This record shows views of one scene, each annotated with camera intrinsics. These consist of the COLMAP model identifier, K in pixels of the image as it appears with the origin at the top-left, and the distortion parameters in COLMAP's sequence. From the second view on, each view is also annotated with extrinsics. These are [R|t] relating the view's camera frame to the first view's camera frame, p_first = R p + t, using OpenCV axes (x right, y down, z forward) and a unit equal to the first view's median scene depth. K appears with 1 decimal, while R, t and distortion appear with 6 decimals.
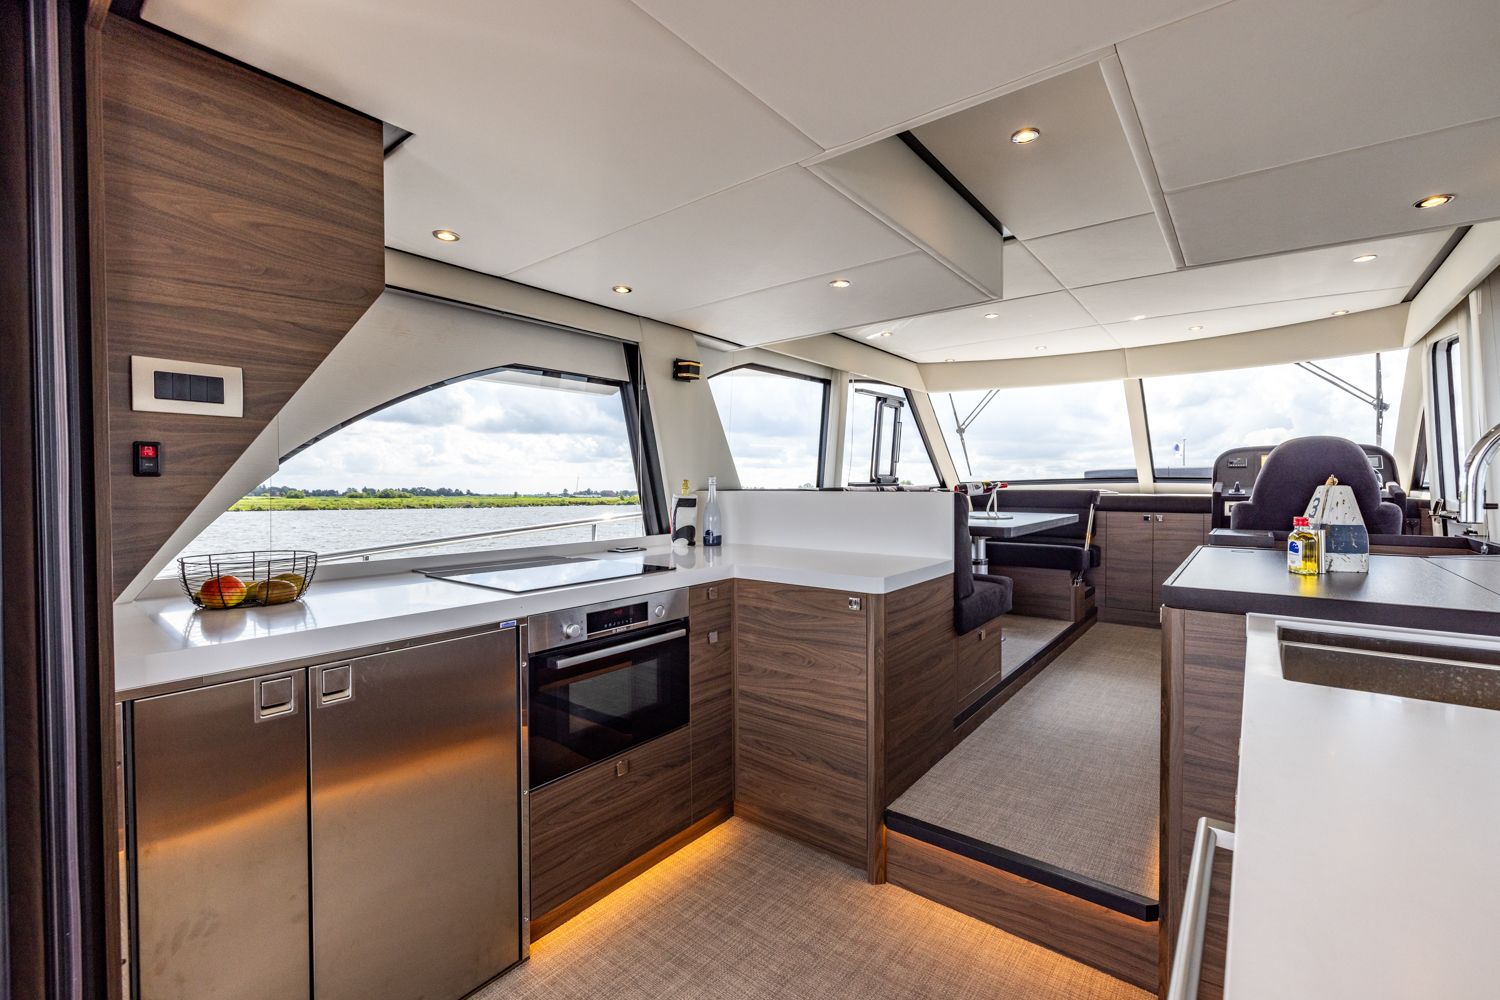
lens RADIAL K [[639.0, 0, 750.7], [0, 639.0, 488.5], [0, 0, 1]] dist [-0.003979, -0.000188]
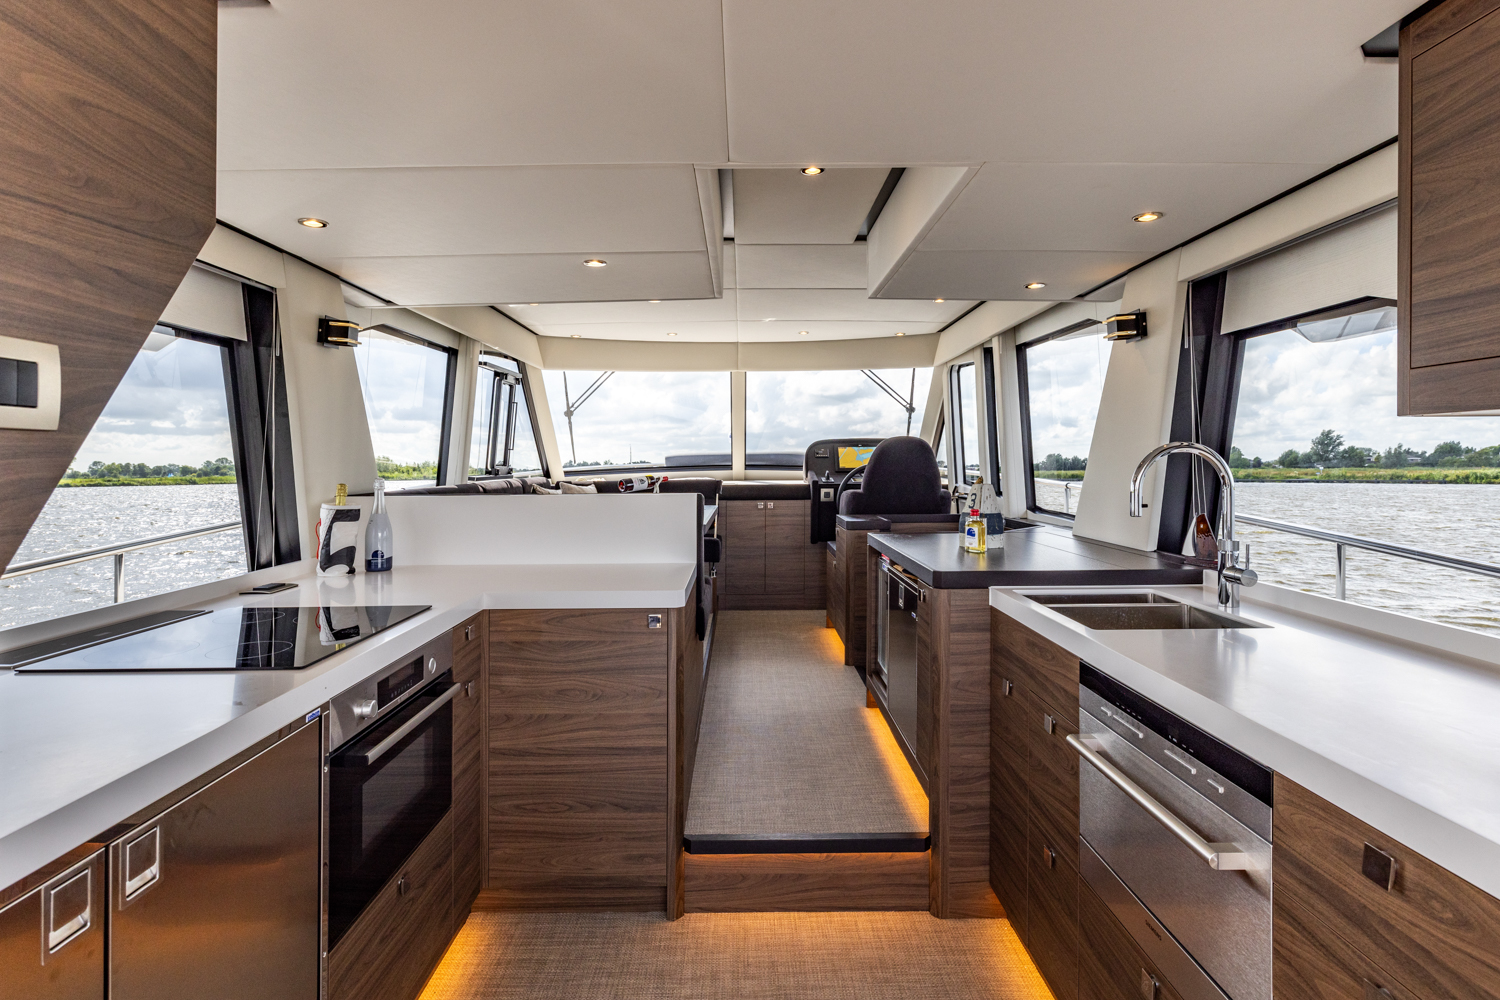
lens RADIAL K [[771.0, 0, 741.9], [0, 771.0, 459.0], [0, 0, 1]] dist [-0.004497, 0.000898]
pose [[0.787341, -0.002869, 0.616512, -0.285689], [0.011646, 0.999880, -0.010221, -0.027929], [-0.616408, 0.015227, 0.787279, 0.028563]]
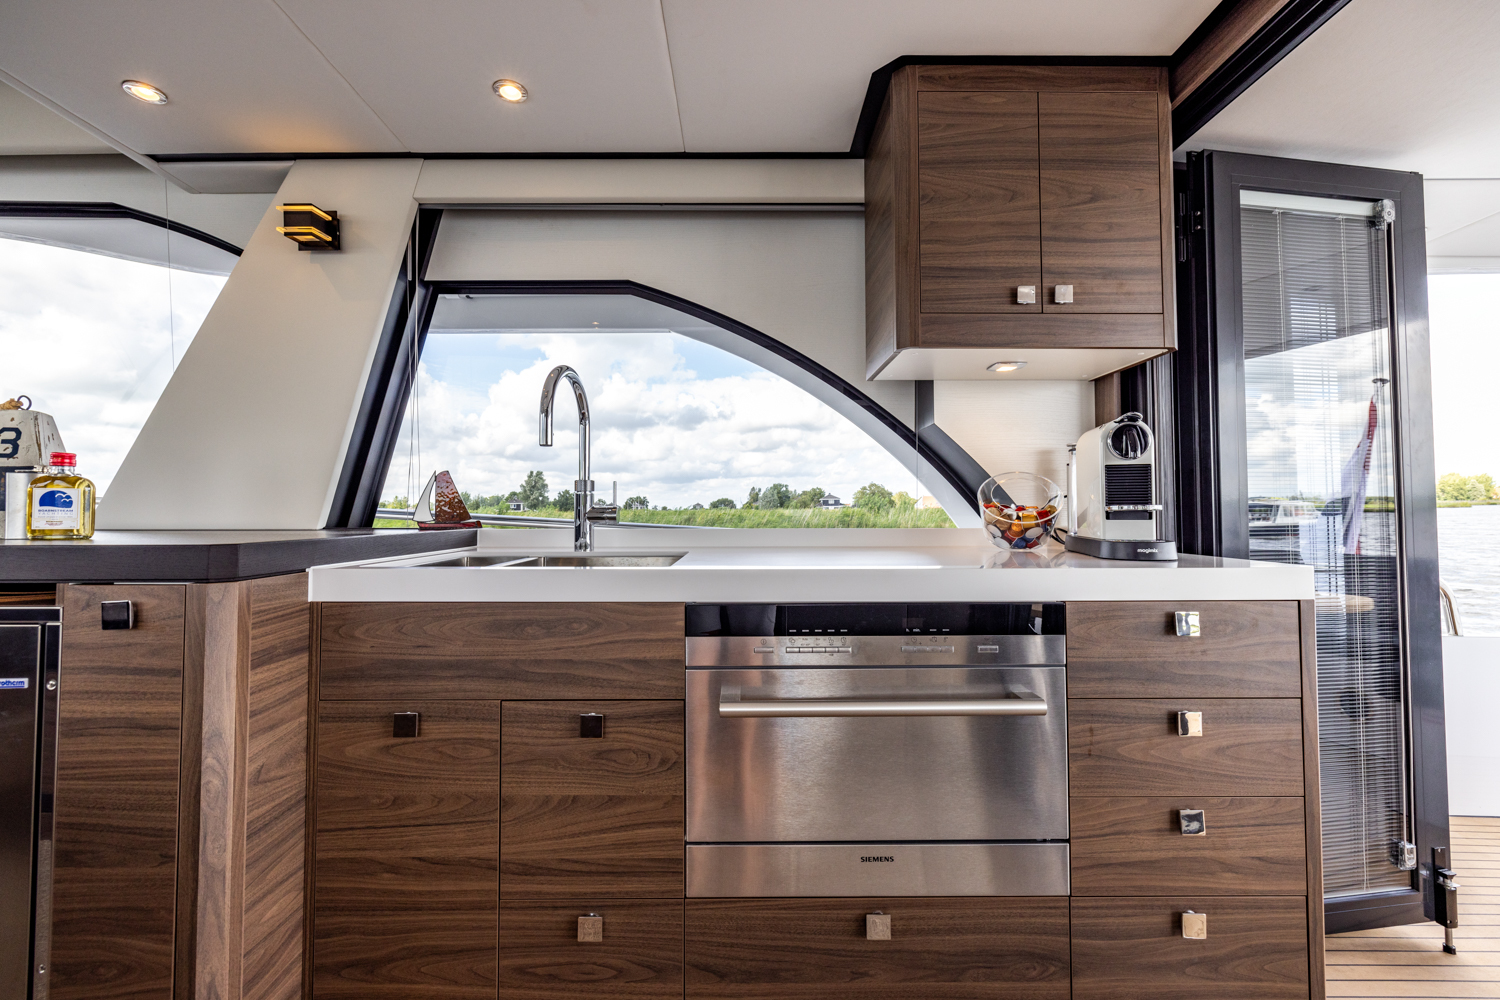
lens RADIAL K [[623.8, 0, 747.1], [0, 623.8, 495.9], [0, 0, 1]] dist [0.000471, 0.000175]
pose [[-0.621206, 0.022965, 0.783311, -0.024284], [0.010976, 0.999727, -0.020605, 0.067275], [-0.783570, -0.004202, -0.621289, 0.514251]]
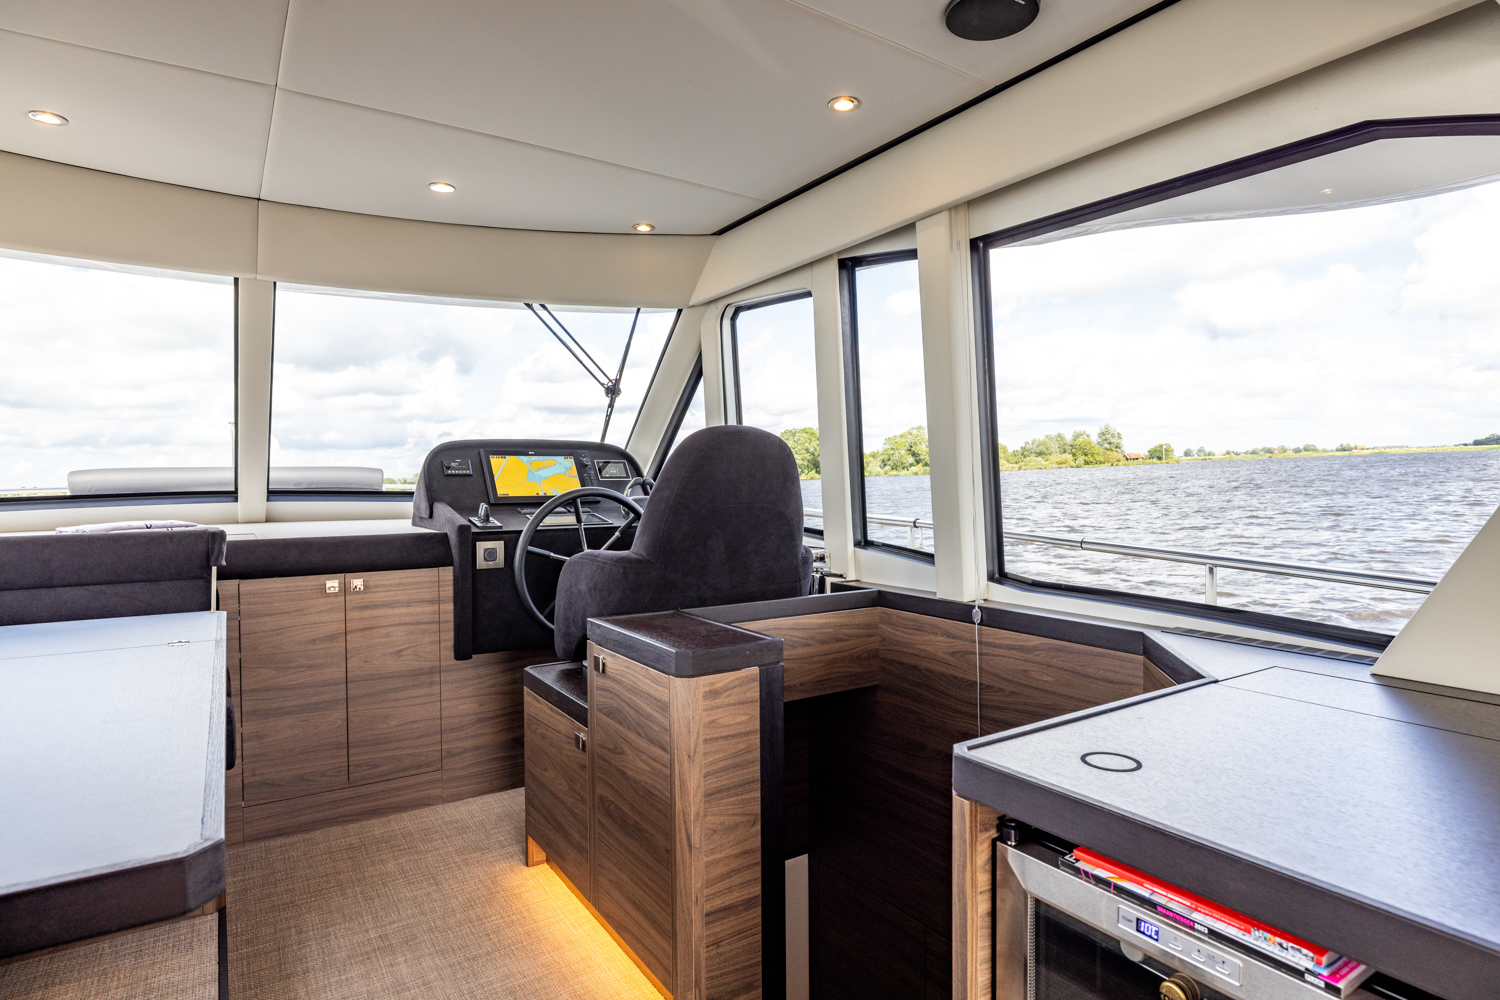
lens RADIAL K [[834.5, 0, 750.1], [0, 834.5, 507.4], [0, 0, 1]] dist [0.003242, 0.000336]
pose [[0.331853, -0.034077, 0.942715, 0.252893], [0.017283, 0.999399, 0.030042, -0.035052], [-0.943173, 0.006323, 0.332243, 0.808165]]
